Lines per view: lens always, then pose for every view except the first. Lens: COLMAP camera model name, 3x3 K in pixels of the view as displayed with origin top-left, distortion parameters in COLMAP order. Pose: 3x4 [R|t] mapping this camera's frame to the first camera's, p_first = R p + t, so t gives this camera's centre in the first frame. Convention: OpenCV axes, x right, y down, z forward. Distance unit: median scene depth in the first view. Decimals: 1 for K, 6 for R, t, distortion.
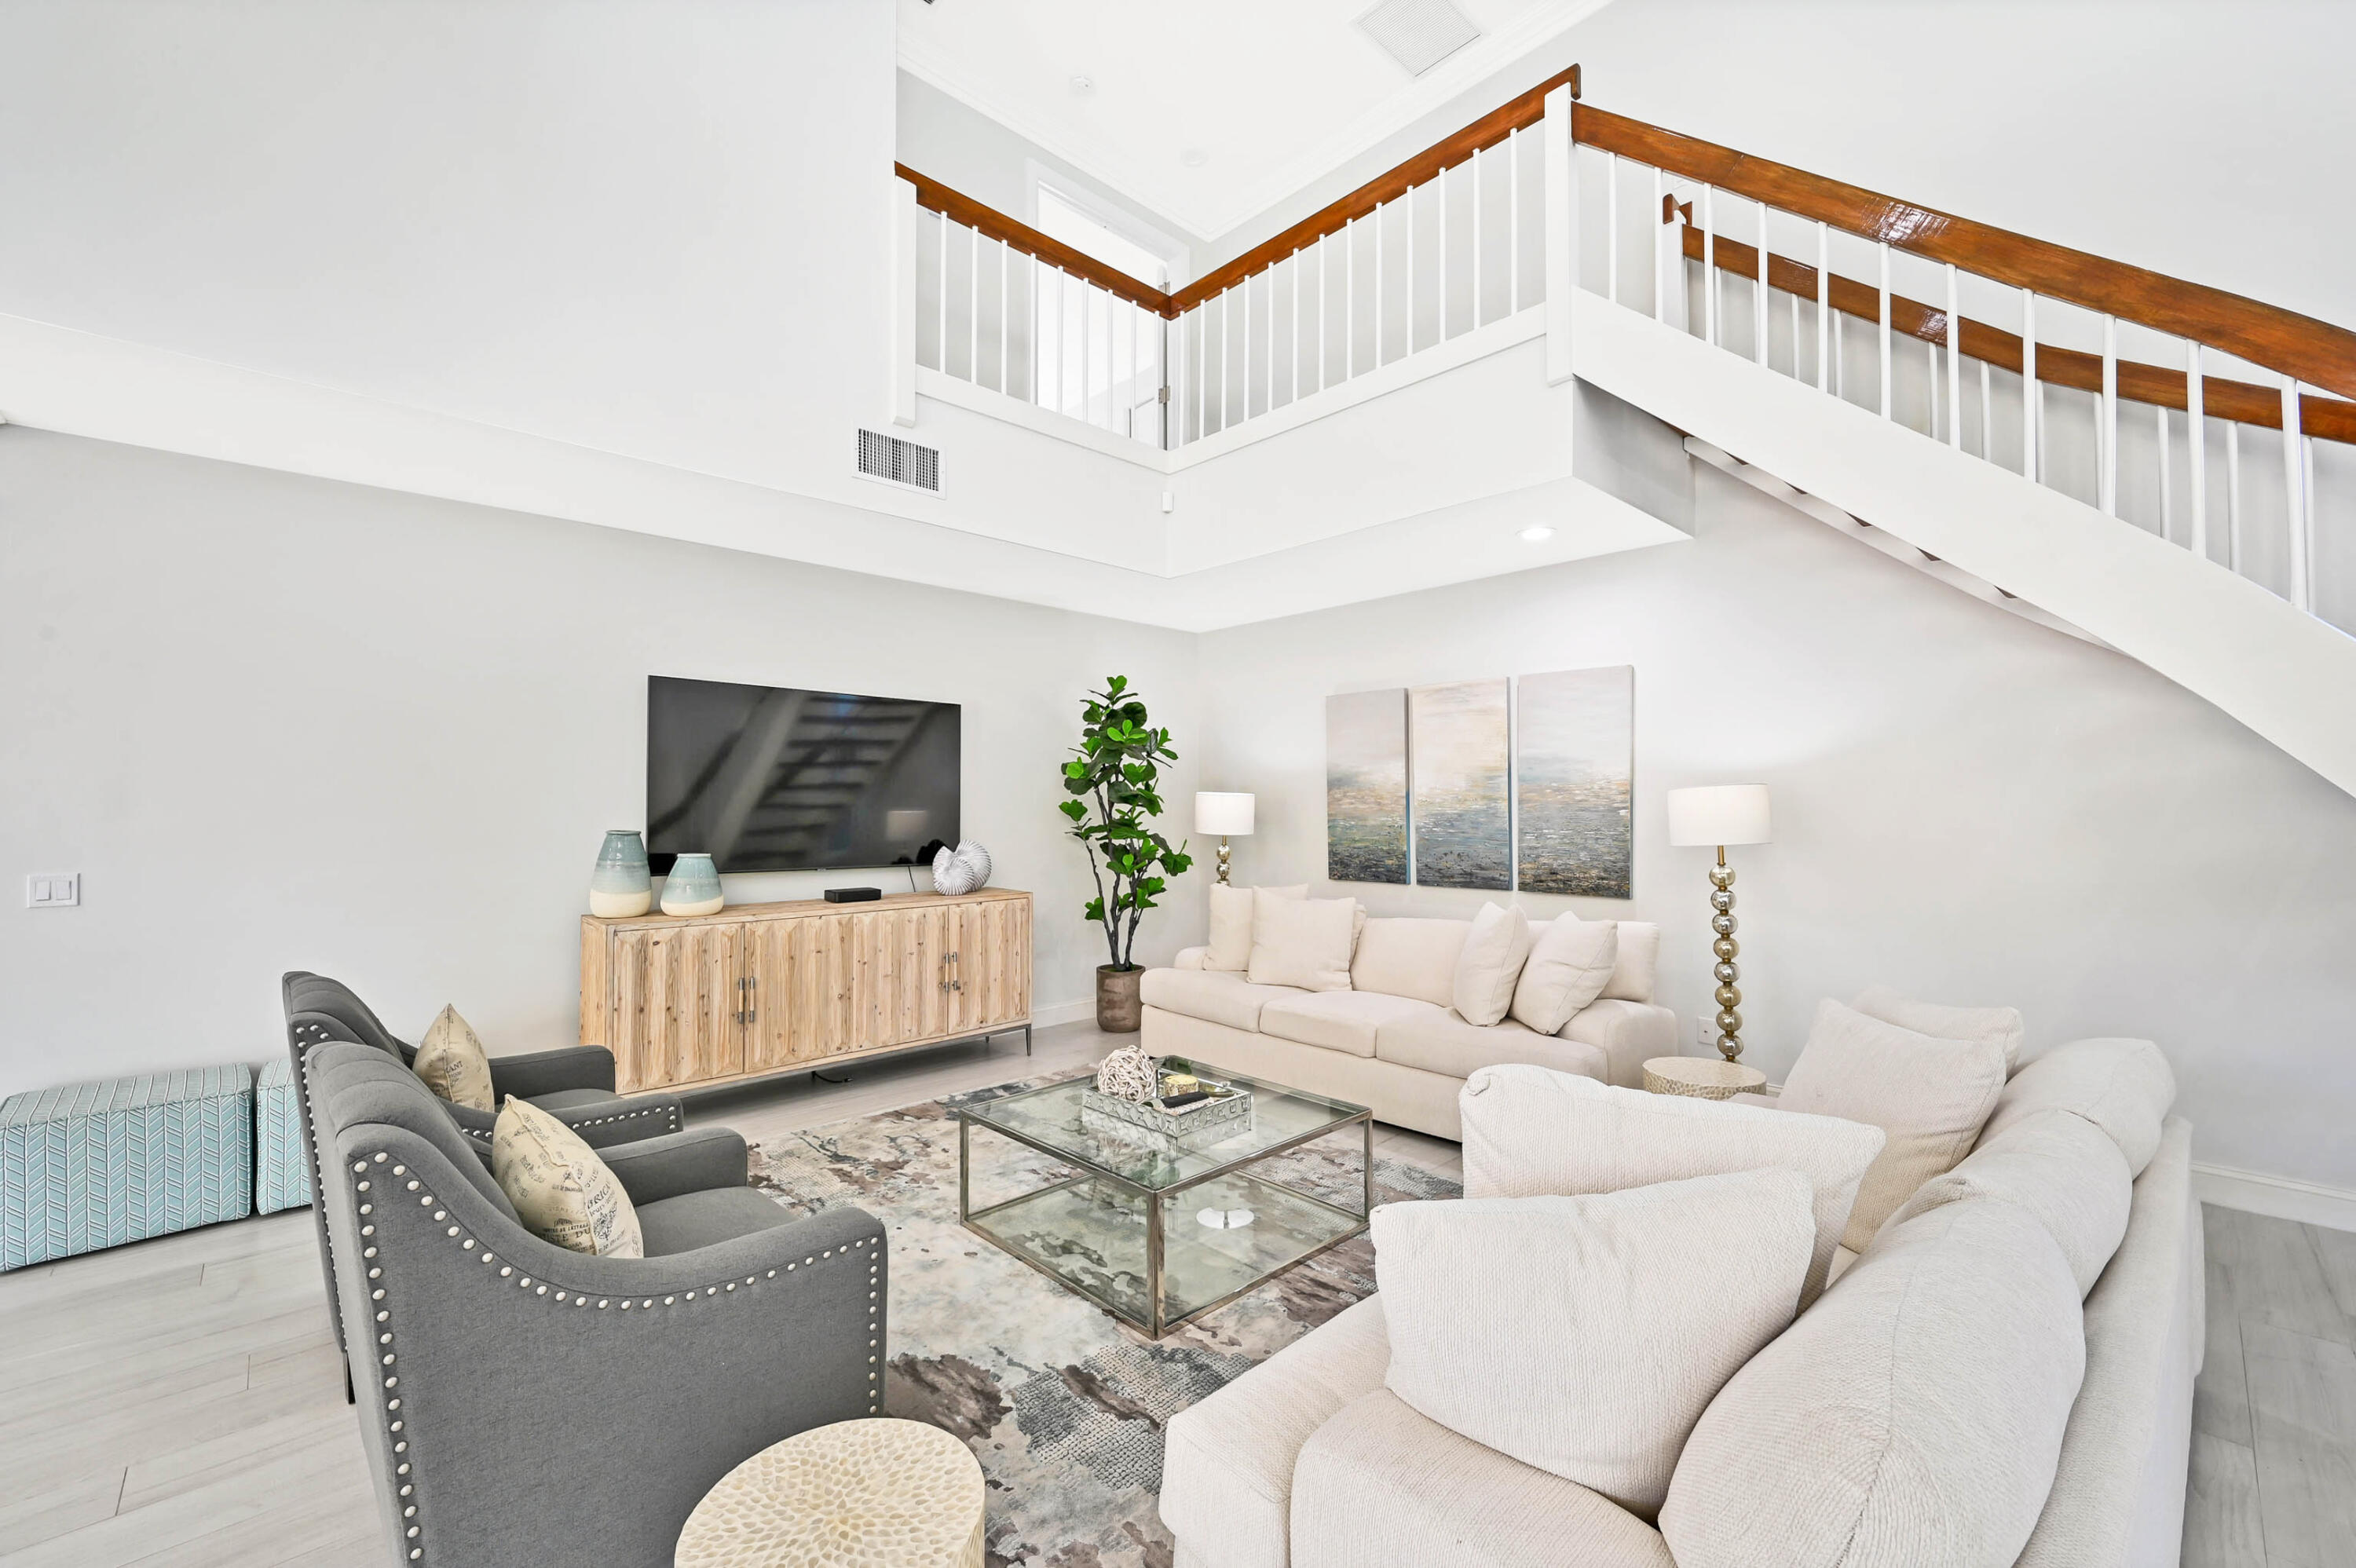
lens RADIAL K [[956.0, 0, 1186.1], [0, 956.0, 788.0], [0, 0, 1]] dist [0.000663, 0.000302]
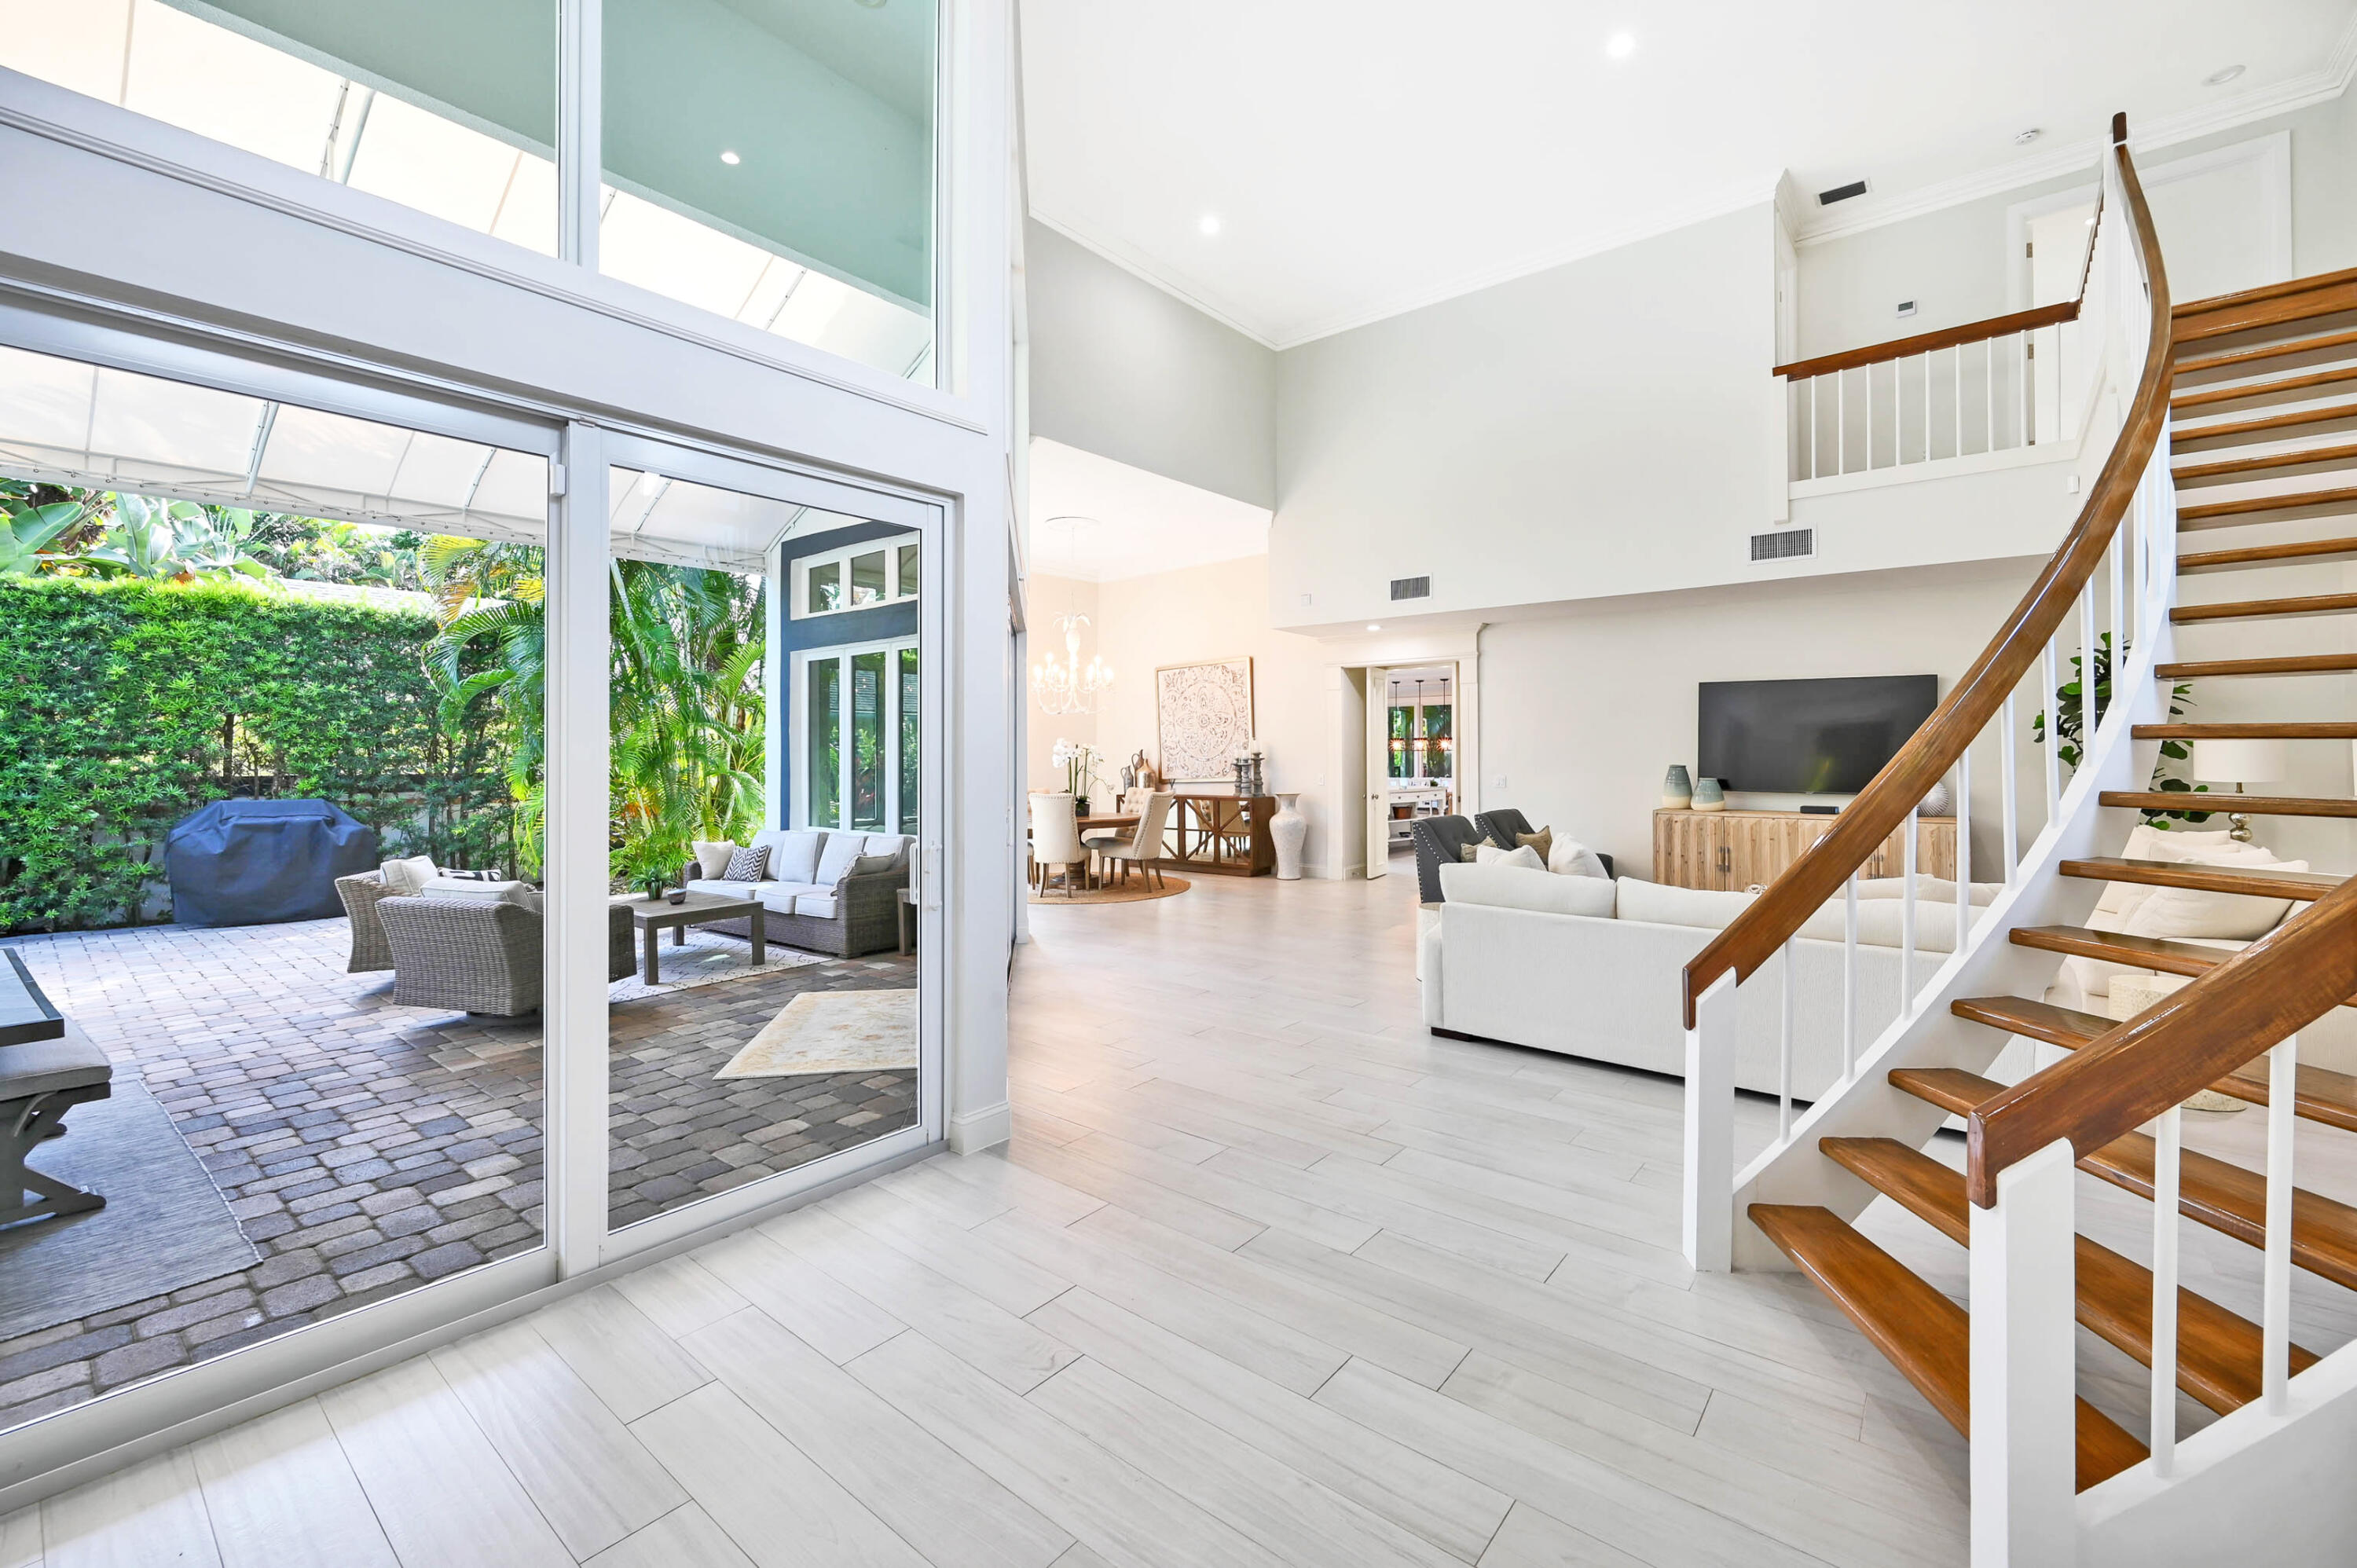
lens RADIAL K [[976.2, 0, 1178.2], [0, 976.2, 745.0], [0, 0, 1]] dist [0.000093, -0.000078]
pose [[0.113064, -0.007184, -0.993562, 1.168771], [0.020757, 0.999773, -0.004867, -0.007761], [0.993371, -0.020073, 0.113187, -0.221230]]
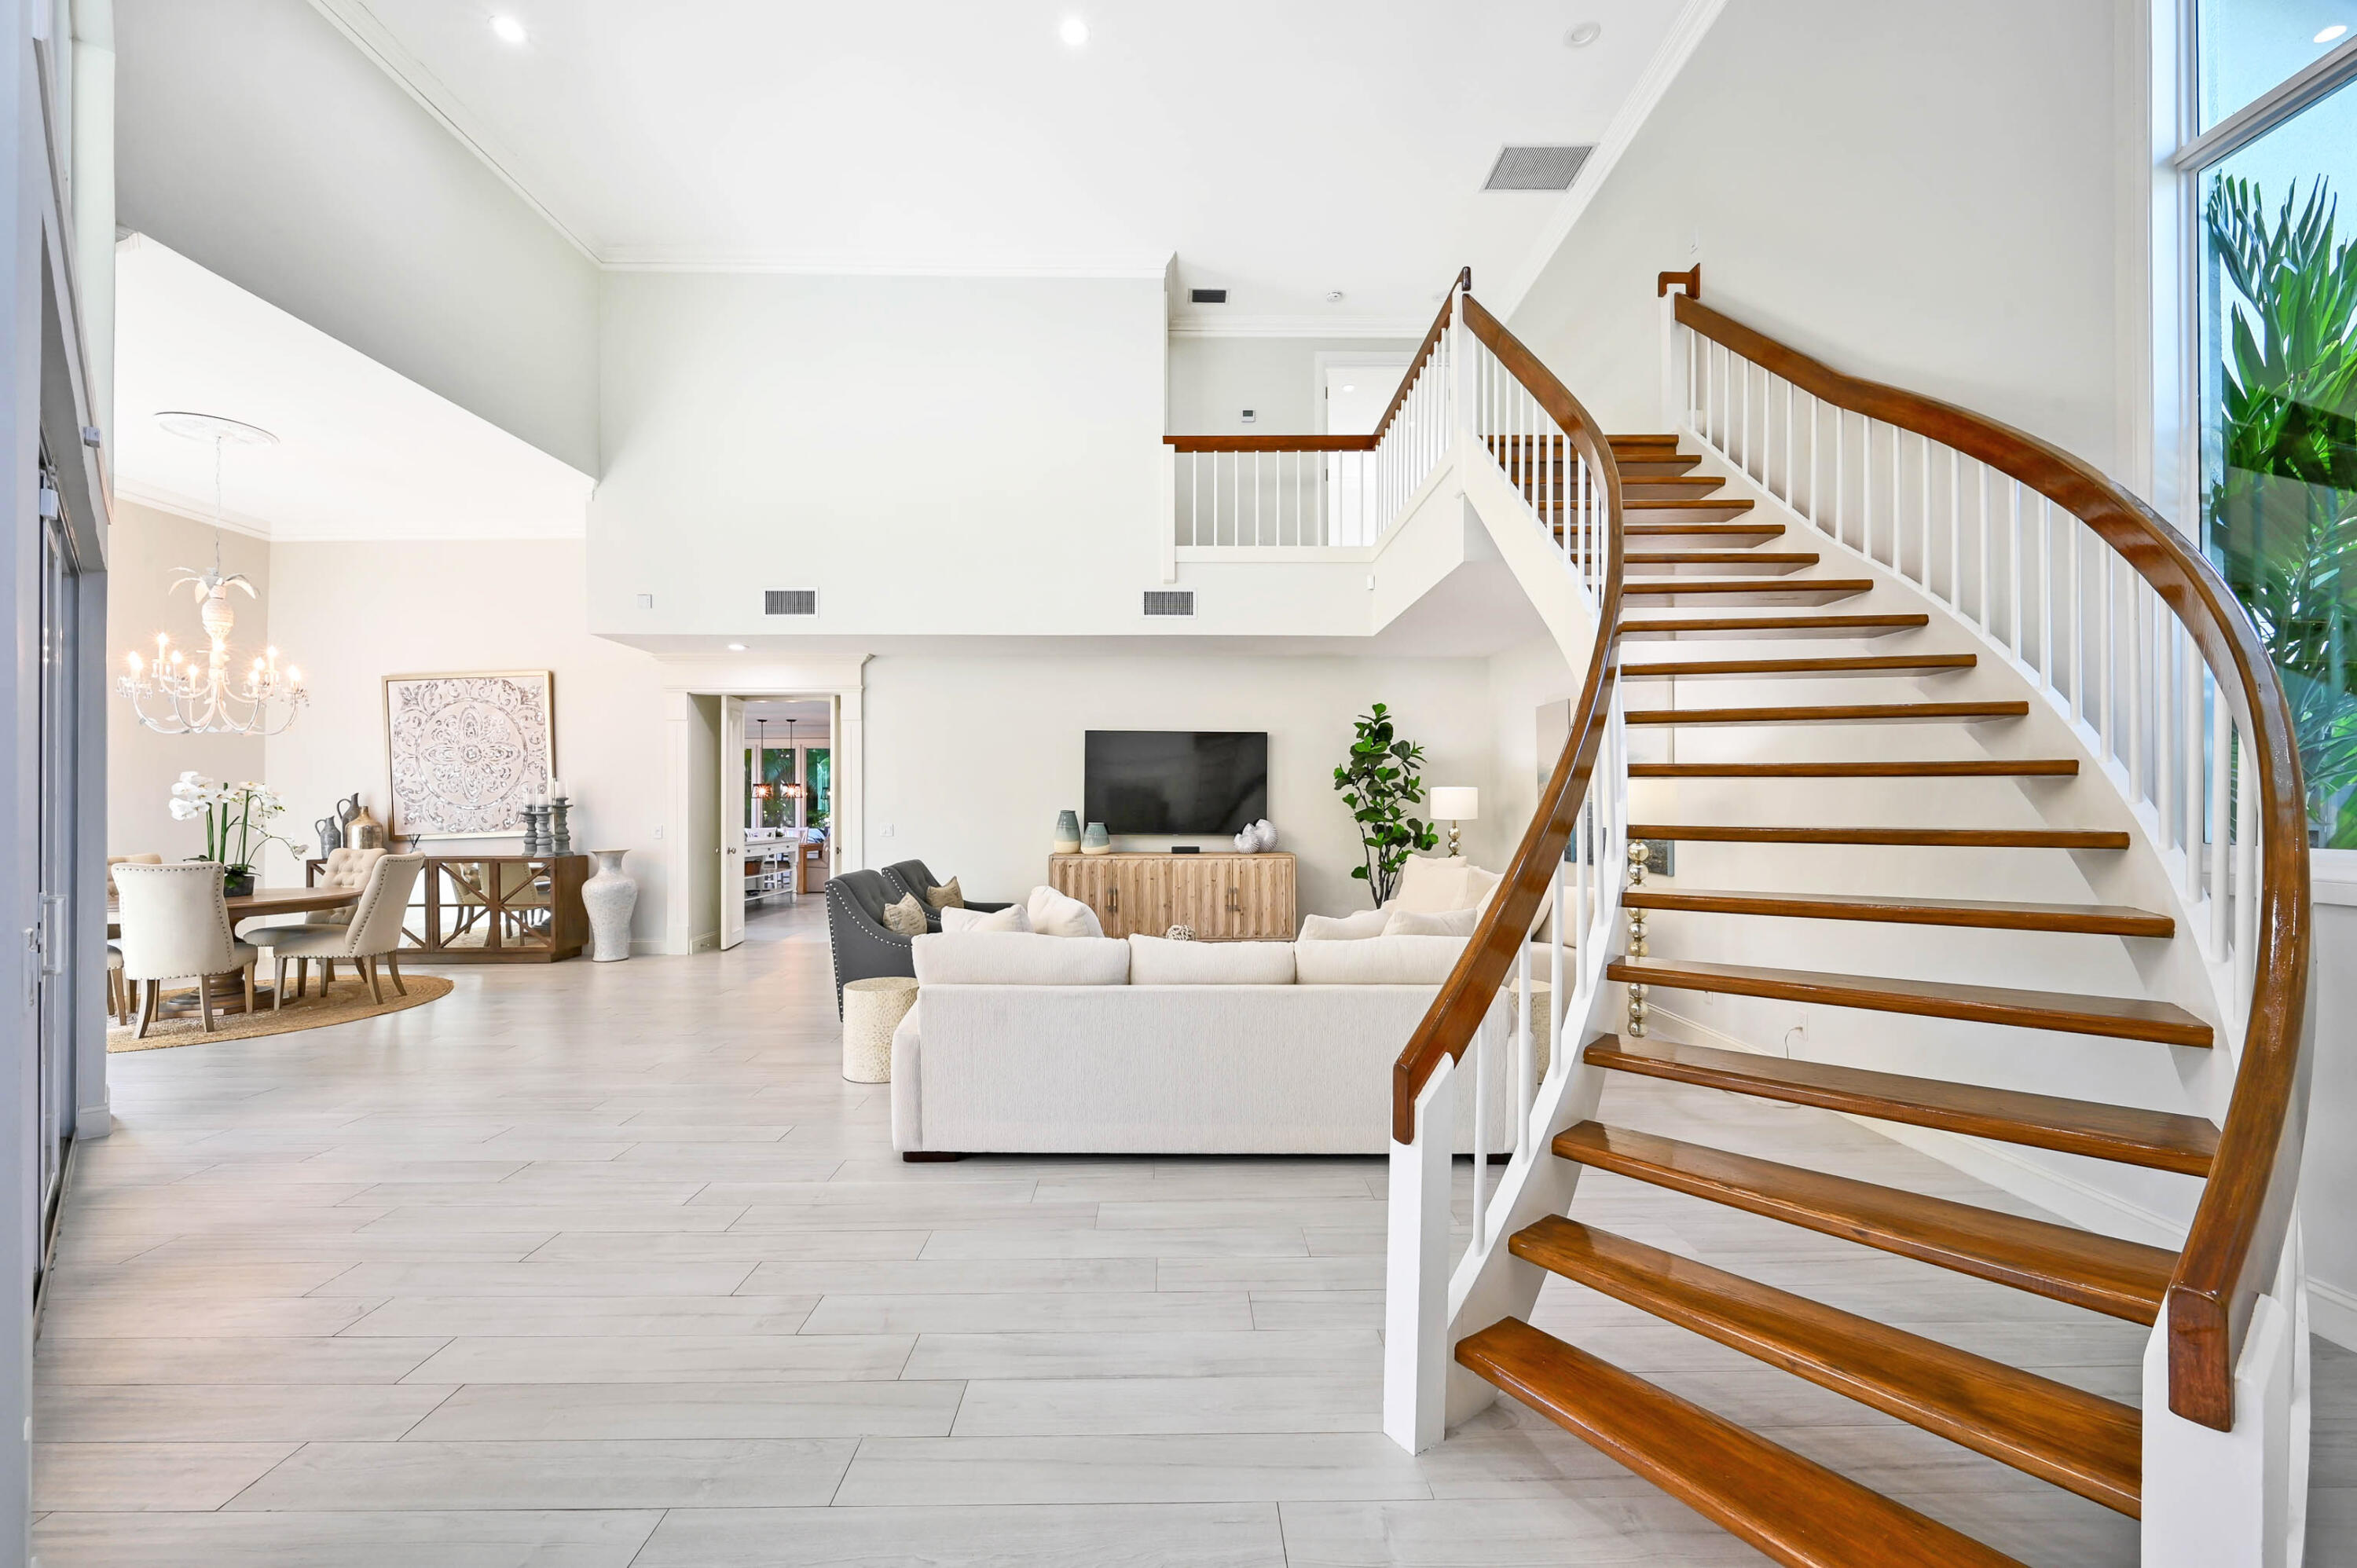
lens RADIAL K [[934.5, 0, 1177.3], [0, 934.5, 795.8], [0, 0, 1]] dist [-0.000304, -0.000065]
pose [[0.727016, -0.004449, -0.686606, 0.833226], [0.013302, 0.999883, 0.007606, 0.002153], [0.686492, -0.014663, 0.726990, -0.236536]]
